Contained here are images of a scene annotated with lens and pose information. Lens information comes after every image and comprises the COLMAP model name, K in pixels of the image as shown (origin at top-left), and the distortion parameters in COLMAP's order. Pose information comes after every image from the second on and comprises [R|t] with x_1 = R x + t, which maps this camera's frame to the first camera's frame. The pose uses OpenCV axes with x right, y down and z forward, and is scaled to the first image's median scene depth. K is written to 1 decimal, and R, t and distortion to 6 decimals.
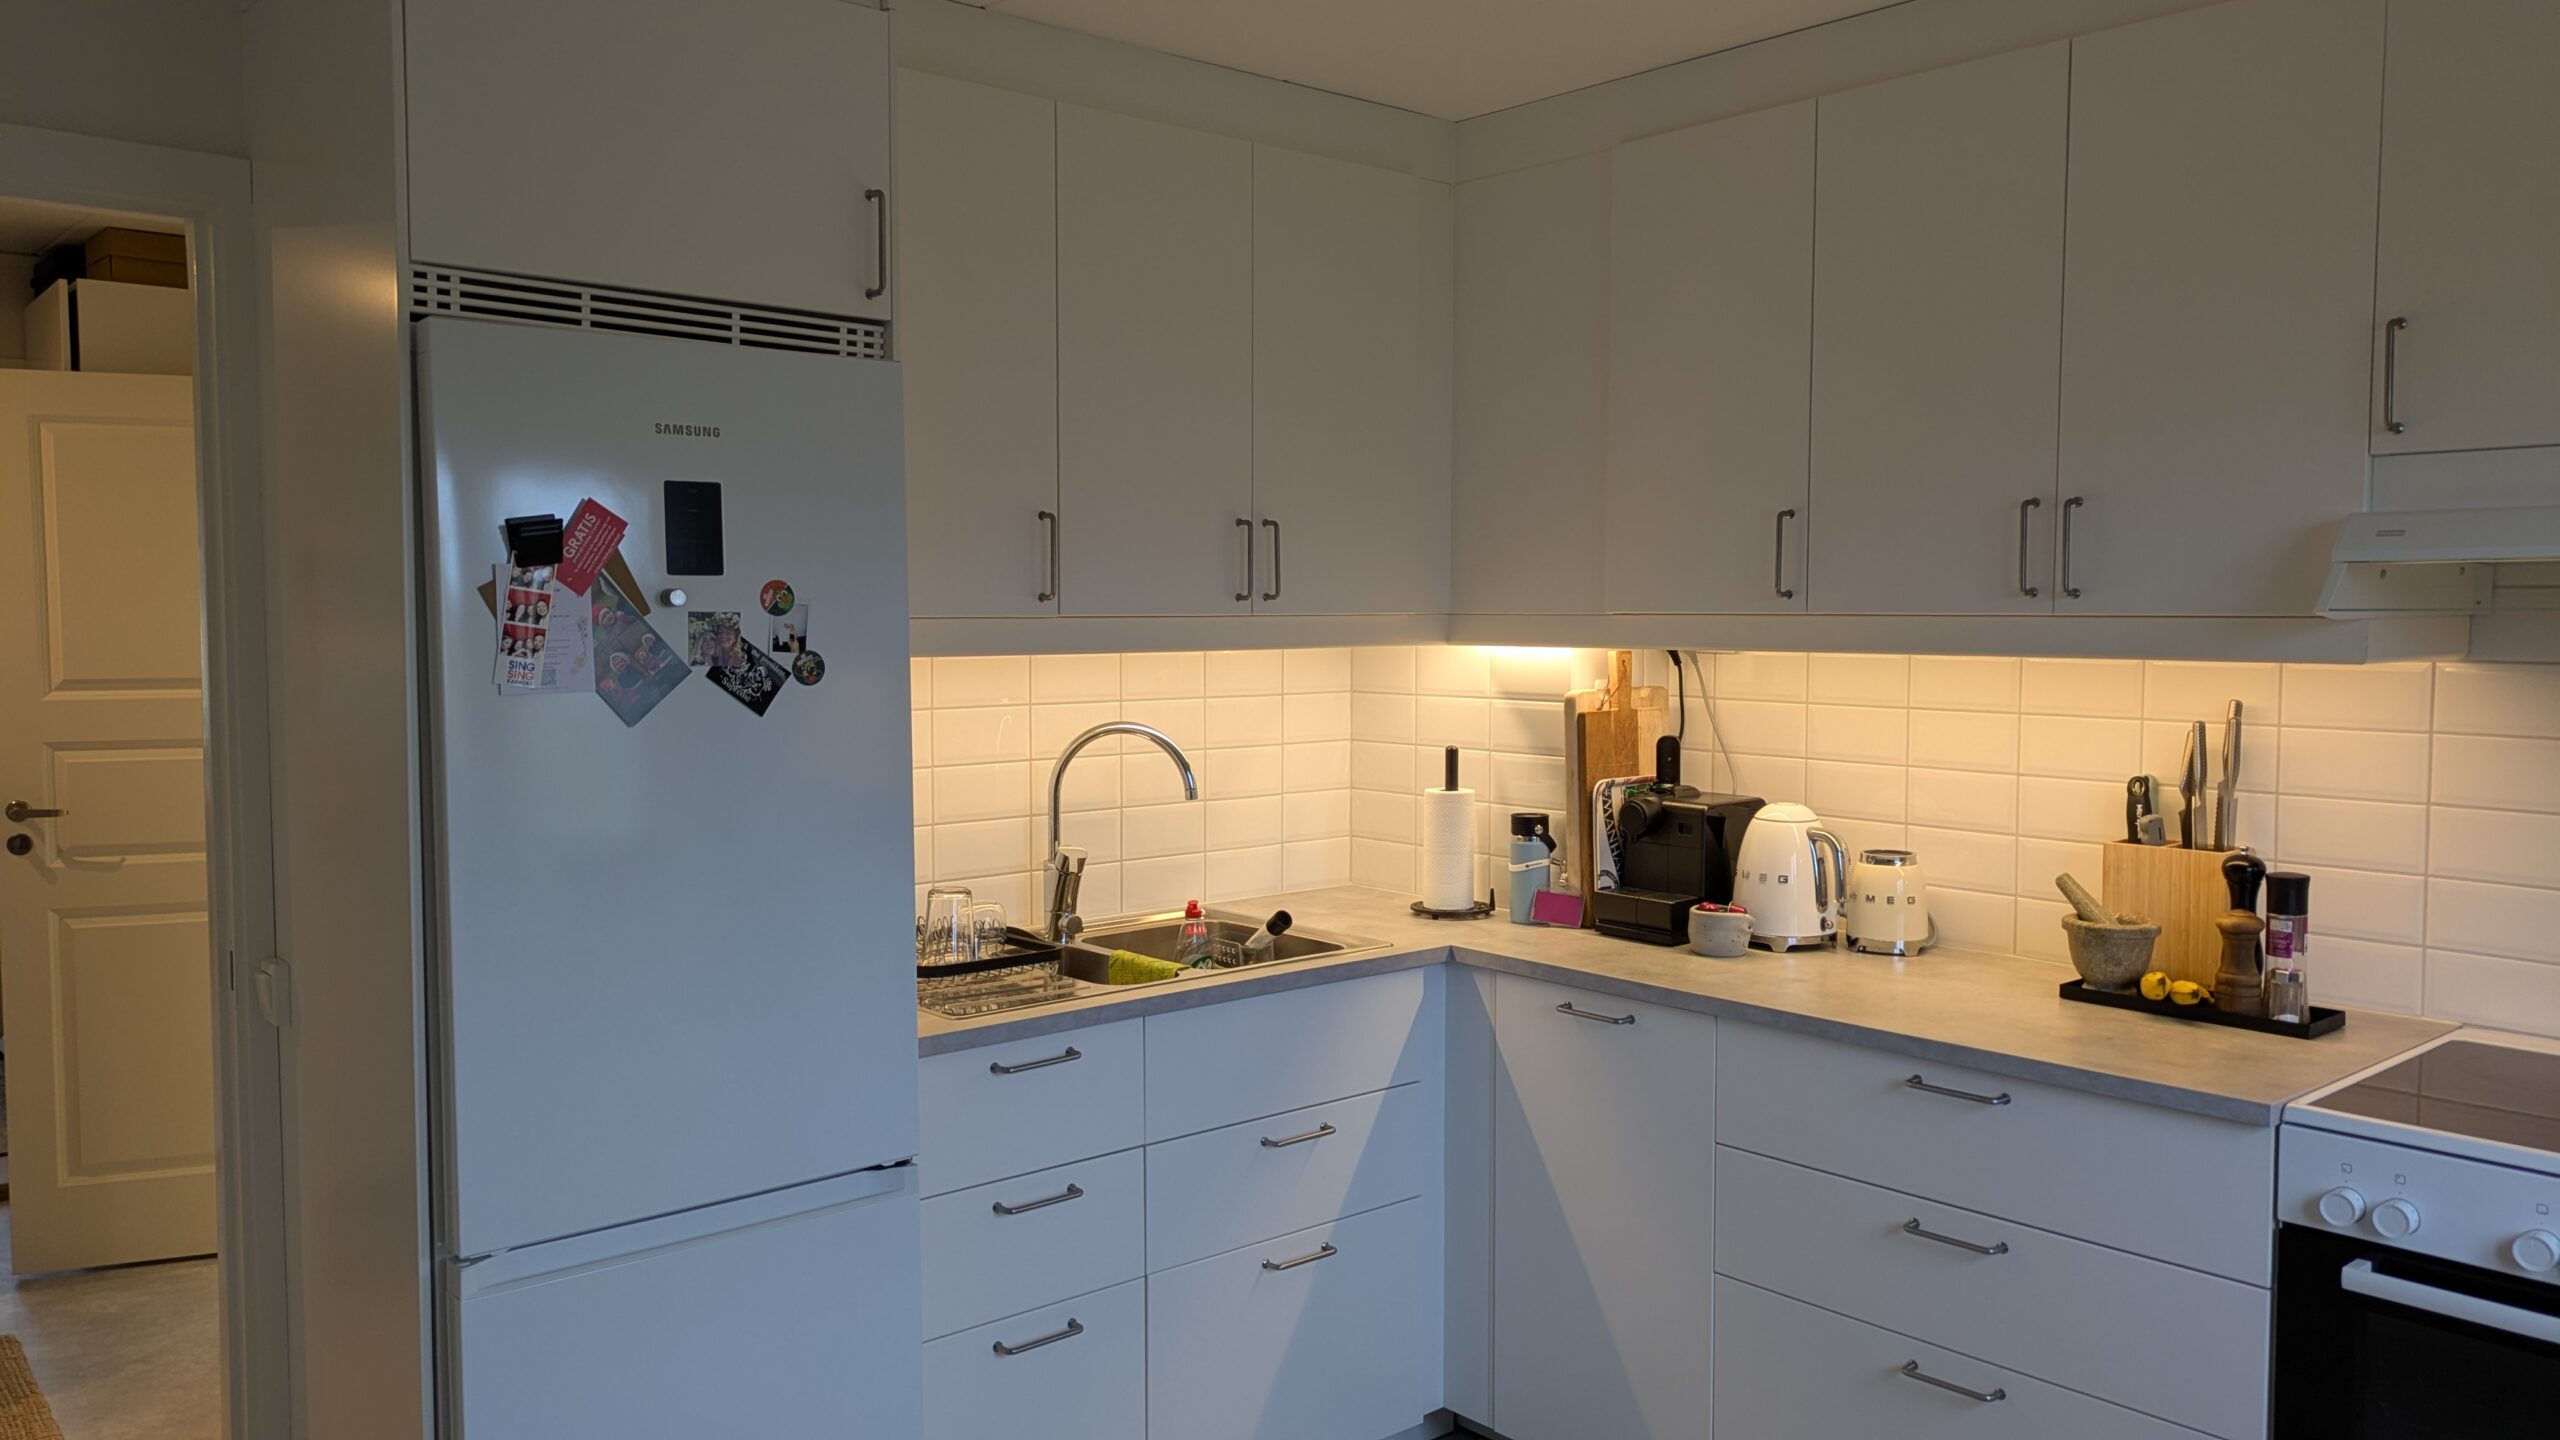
lens RADIAL K [[1998.3, 0, 1291.4], [0, 1998.3, 731.5], [0, 0, 1]] dist [0.073602, 0.000124]
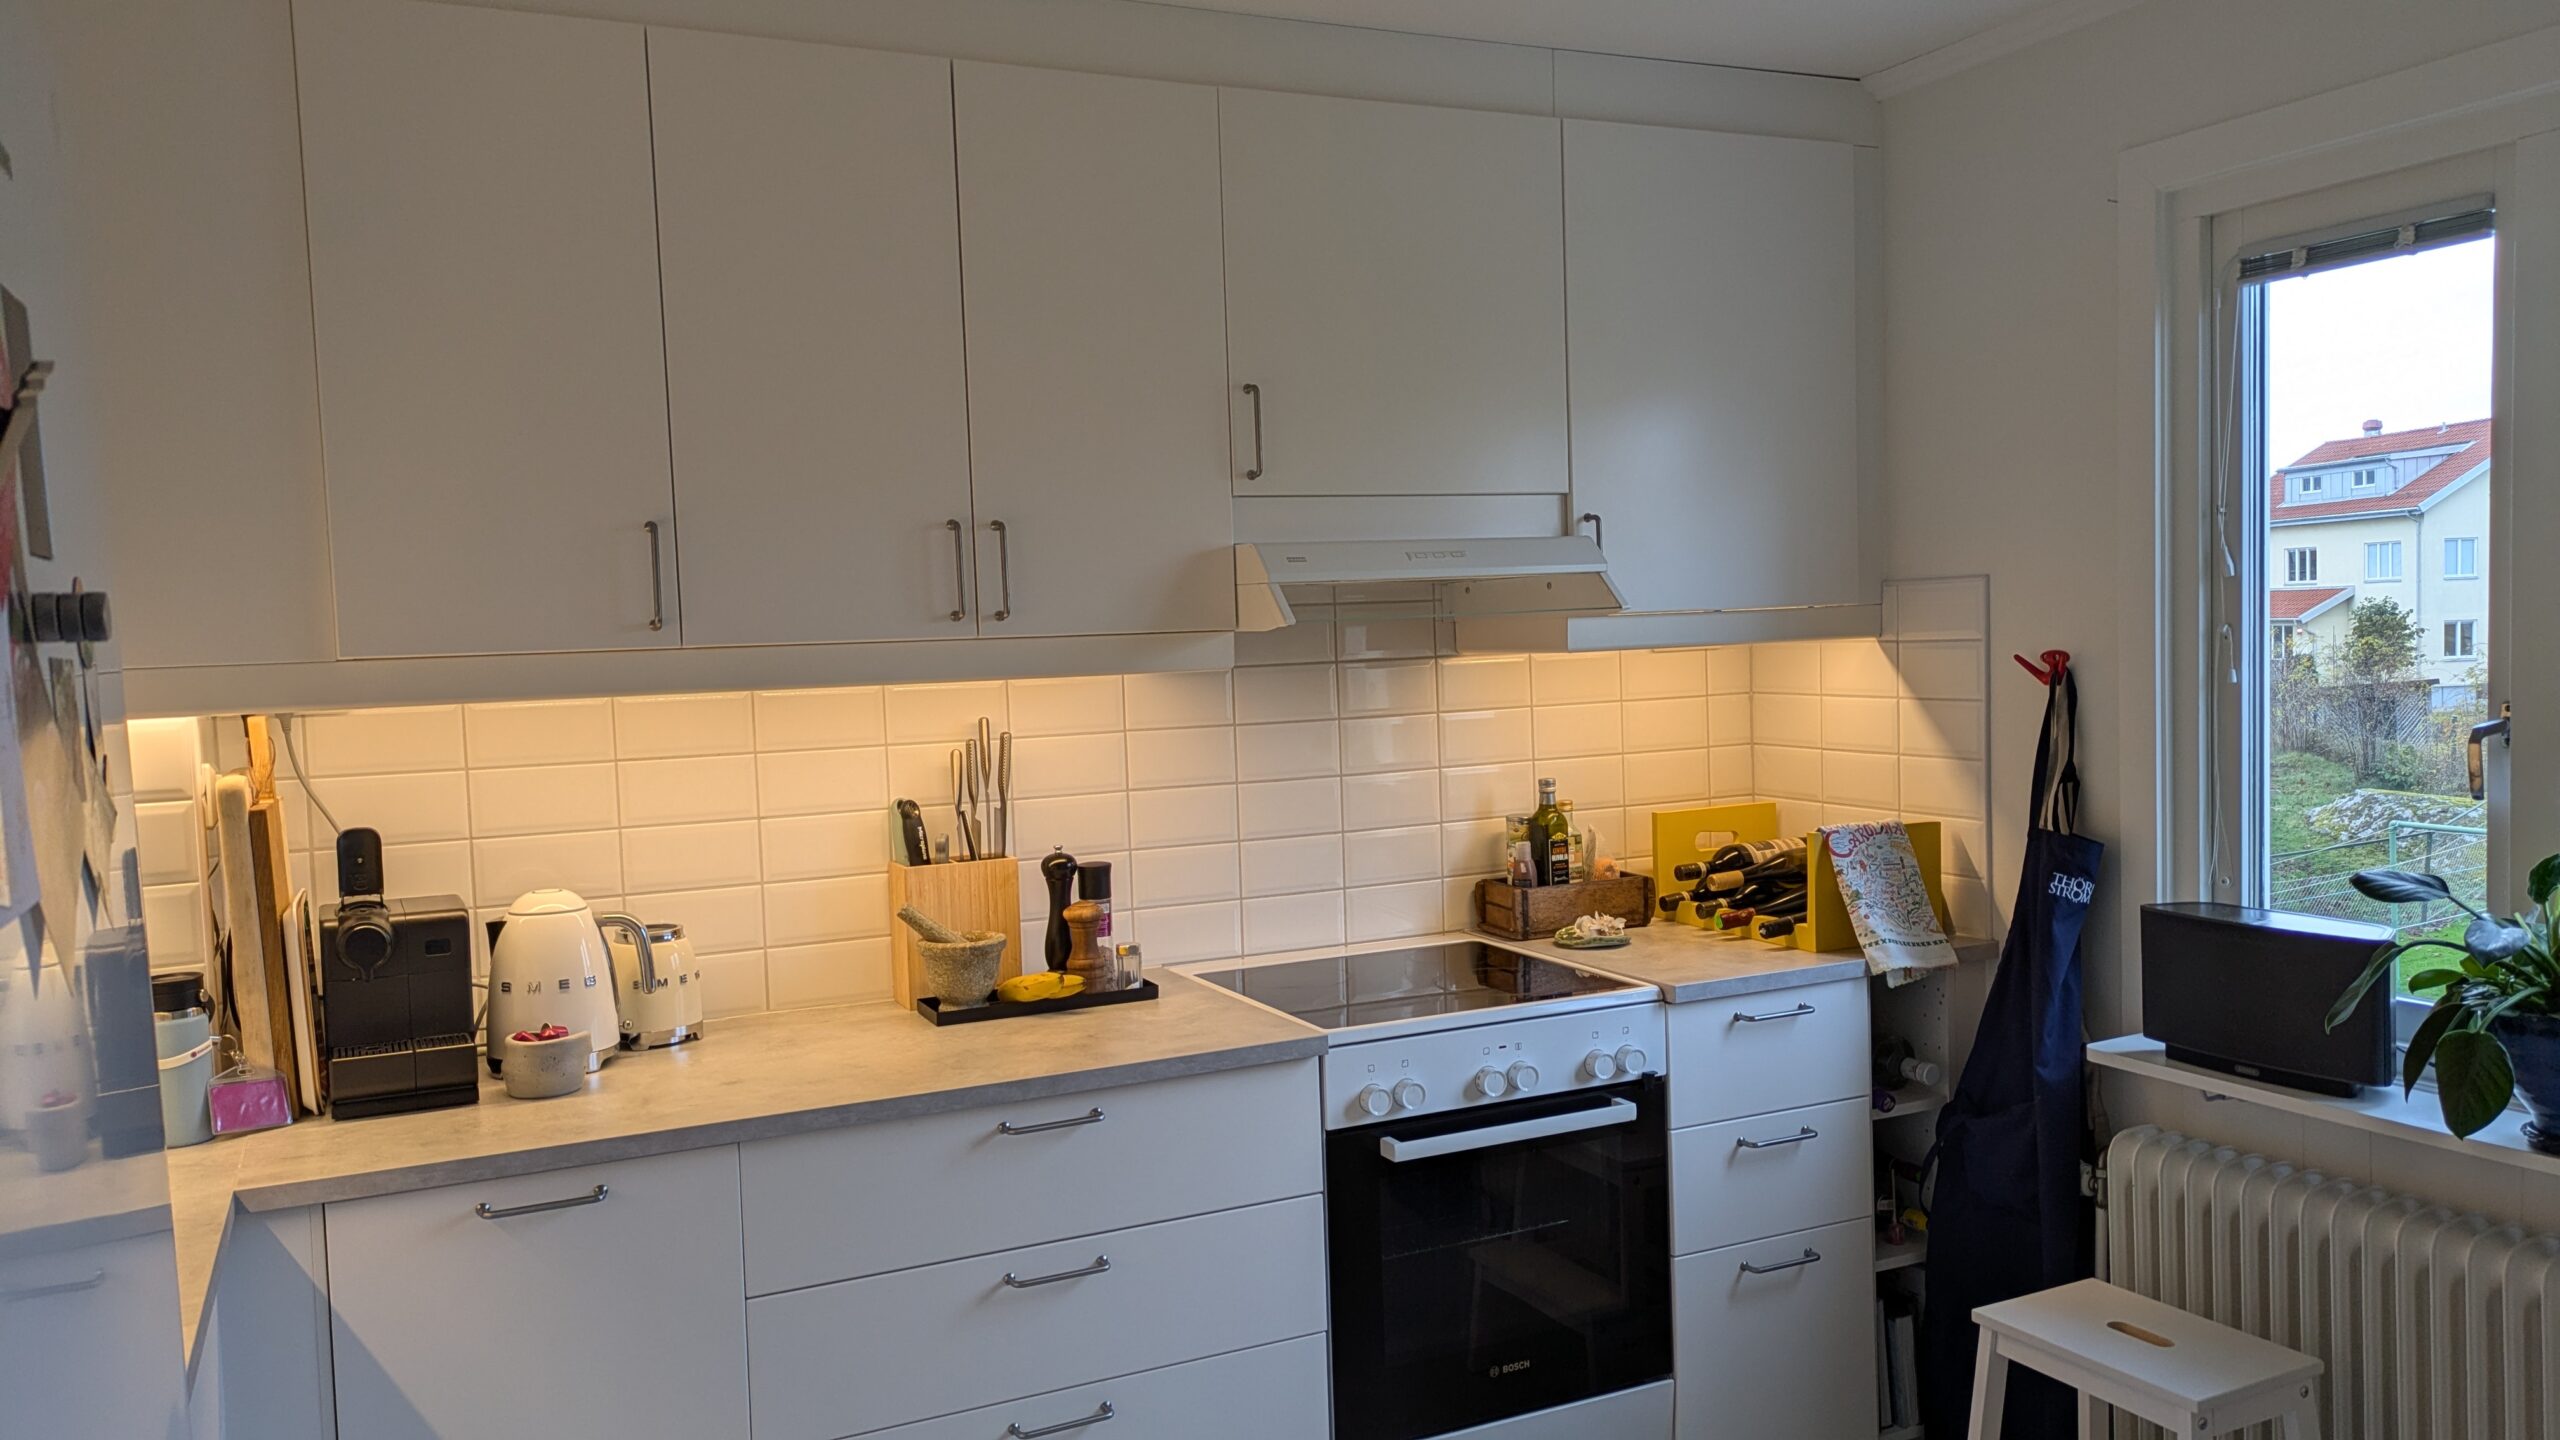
lens RADIAL K [[1998.3, 0, 1291.4], [0, 1998.3, 731.5], [0, 0, 1]] dist [0.073602, 0.000124]
pose [[0.240754, -0.066863, 0.968280, -0.547216], [0.098631, 0.994145, 0.044125, -0.040218], [-0.965562, 0.084879, 0.245940, 0.606530]]
